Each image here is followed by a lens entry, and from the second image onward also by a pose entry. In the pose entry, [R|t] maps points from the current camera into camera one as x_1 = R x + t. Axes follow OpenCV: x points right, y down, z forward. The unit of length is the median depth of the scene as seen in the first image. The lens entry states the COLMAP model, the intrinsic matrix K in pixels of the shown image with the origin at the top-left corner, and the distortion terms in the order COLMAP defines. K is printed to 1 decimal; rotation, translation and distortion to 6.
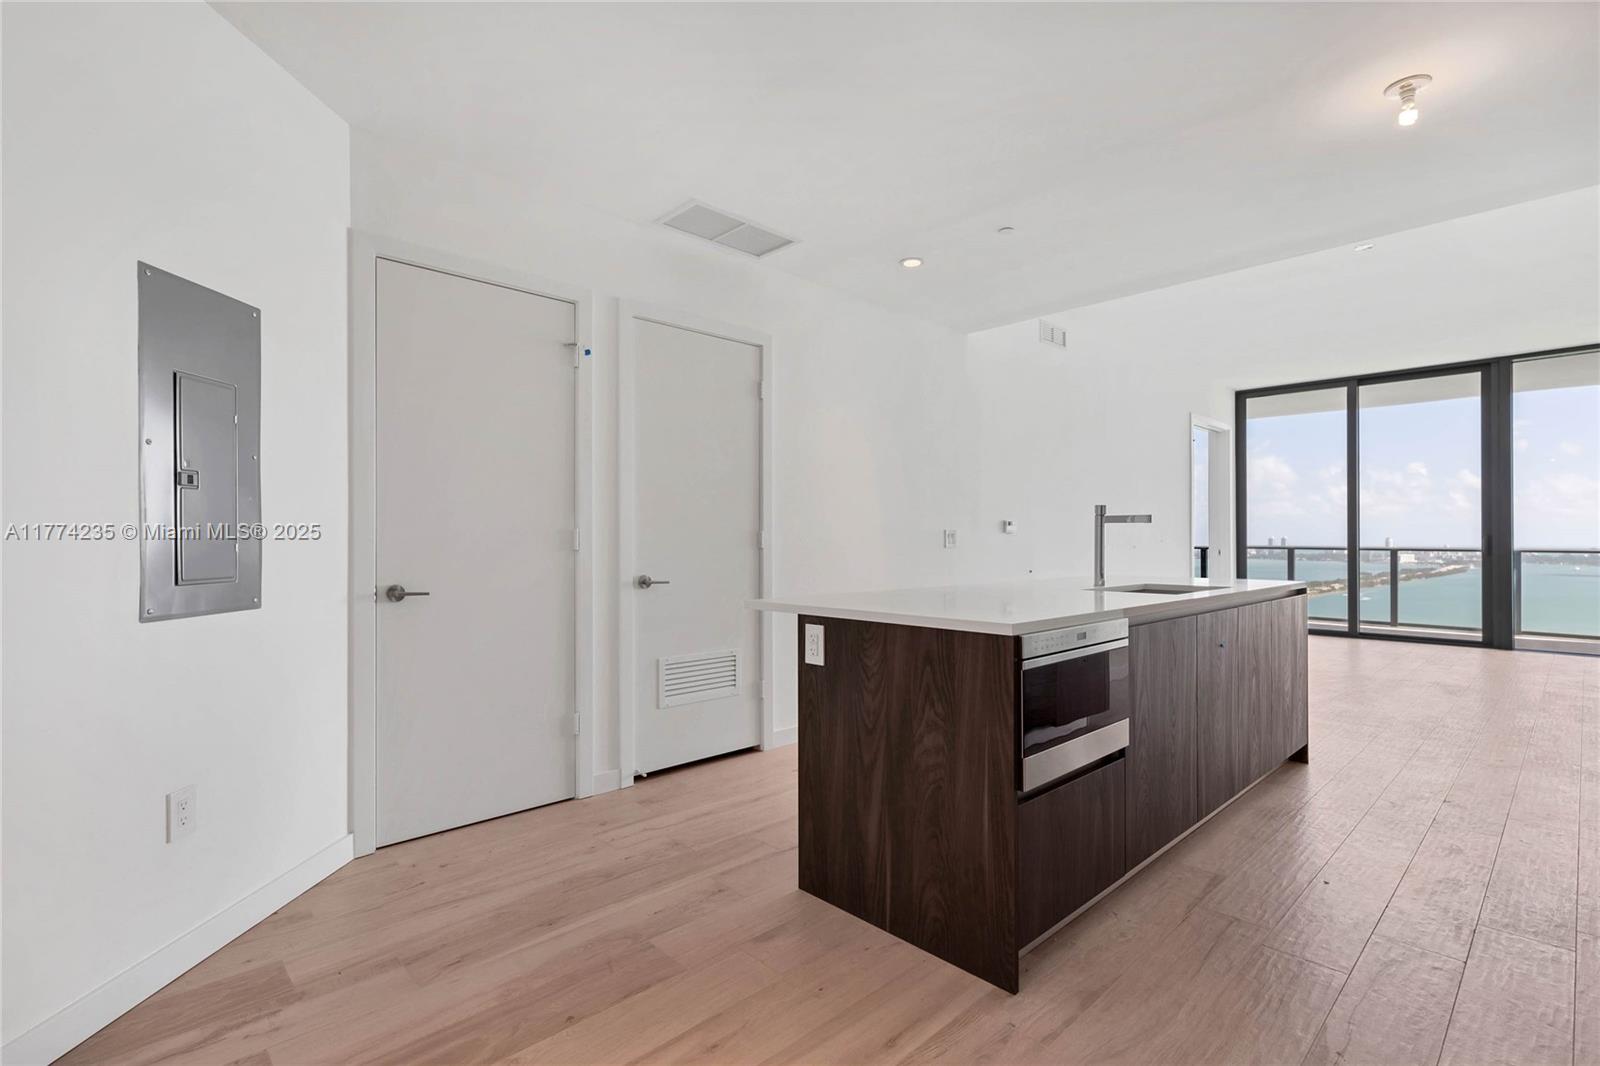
lens RADIAL K [[738.1, 0, 834.4], [0, 738.1, 538.7], [0, 0, 1]] dist [0.000154, -0.000352]
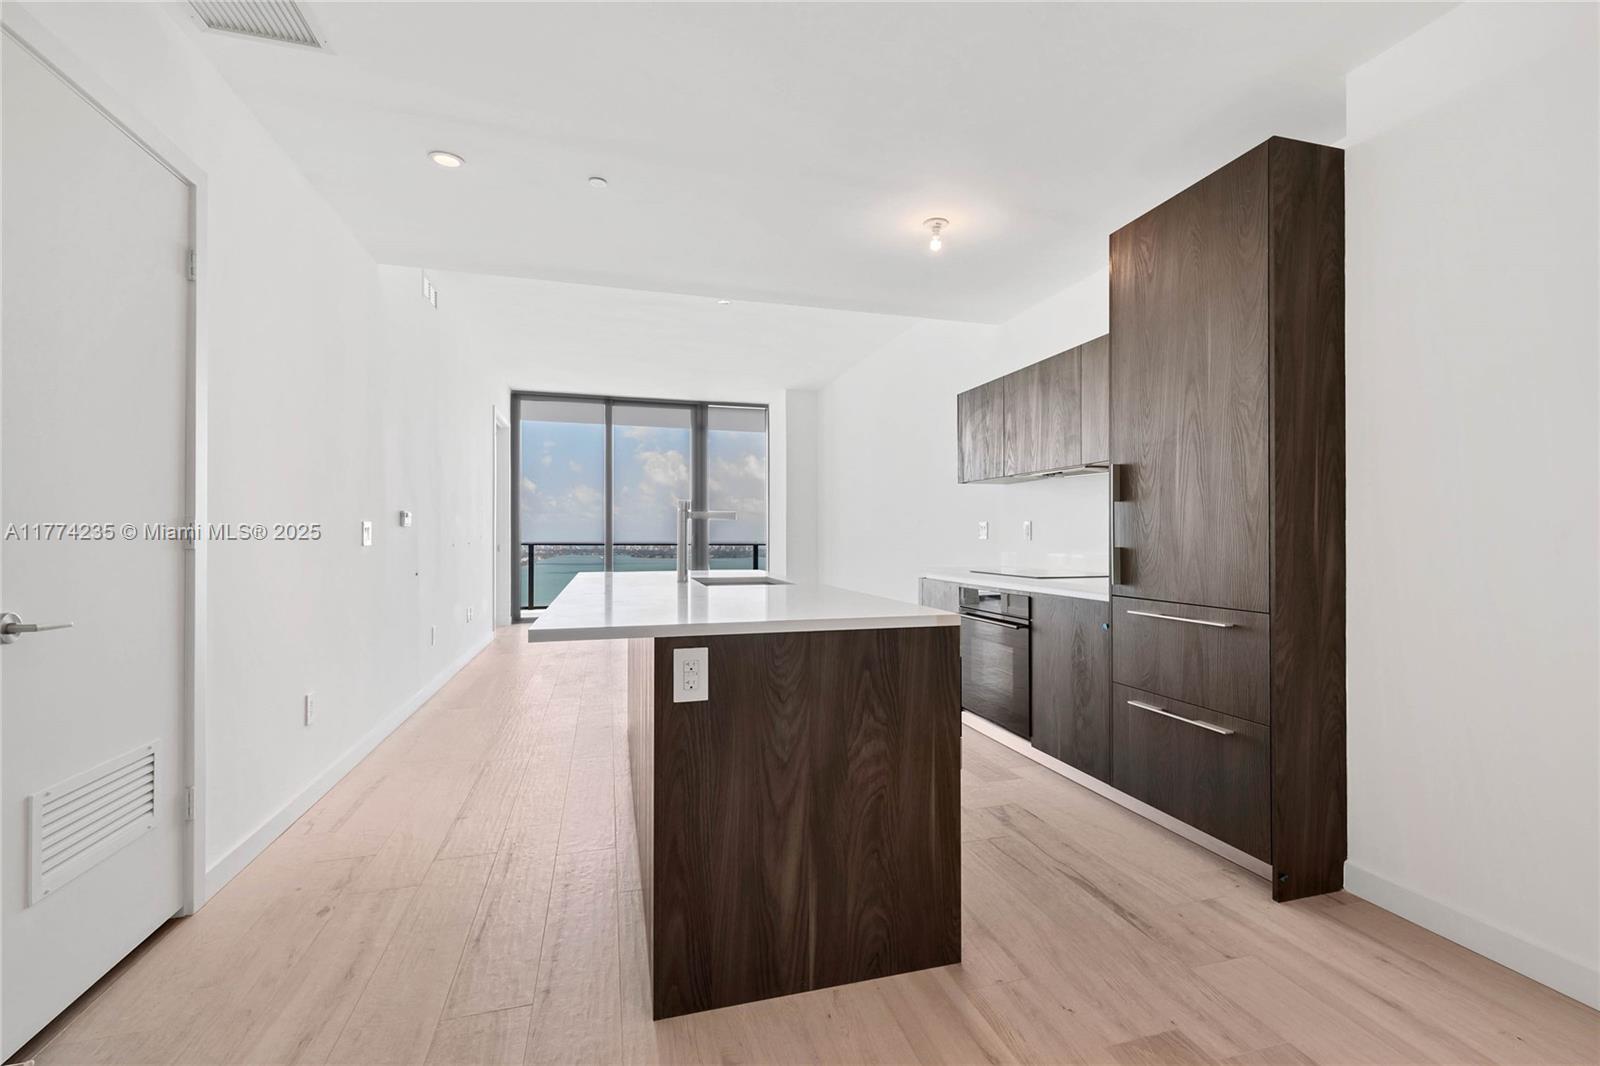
lens RADIAL K [[741.5, 0, 838.3], [0, 741.5, 529.9], [0, 0, 1]] dist [0.001415, -0.000483]
pose [[0.457278, 0.008856, 0.889280, -0.675498], [-0.002938, 0.999960, -0.008447, 0.002581], [-0.889319, 0.001250, 0.457286, 0.564212]]
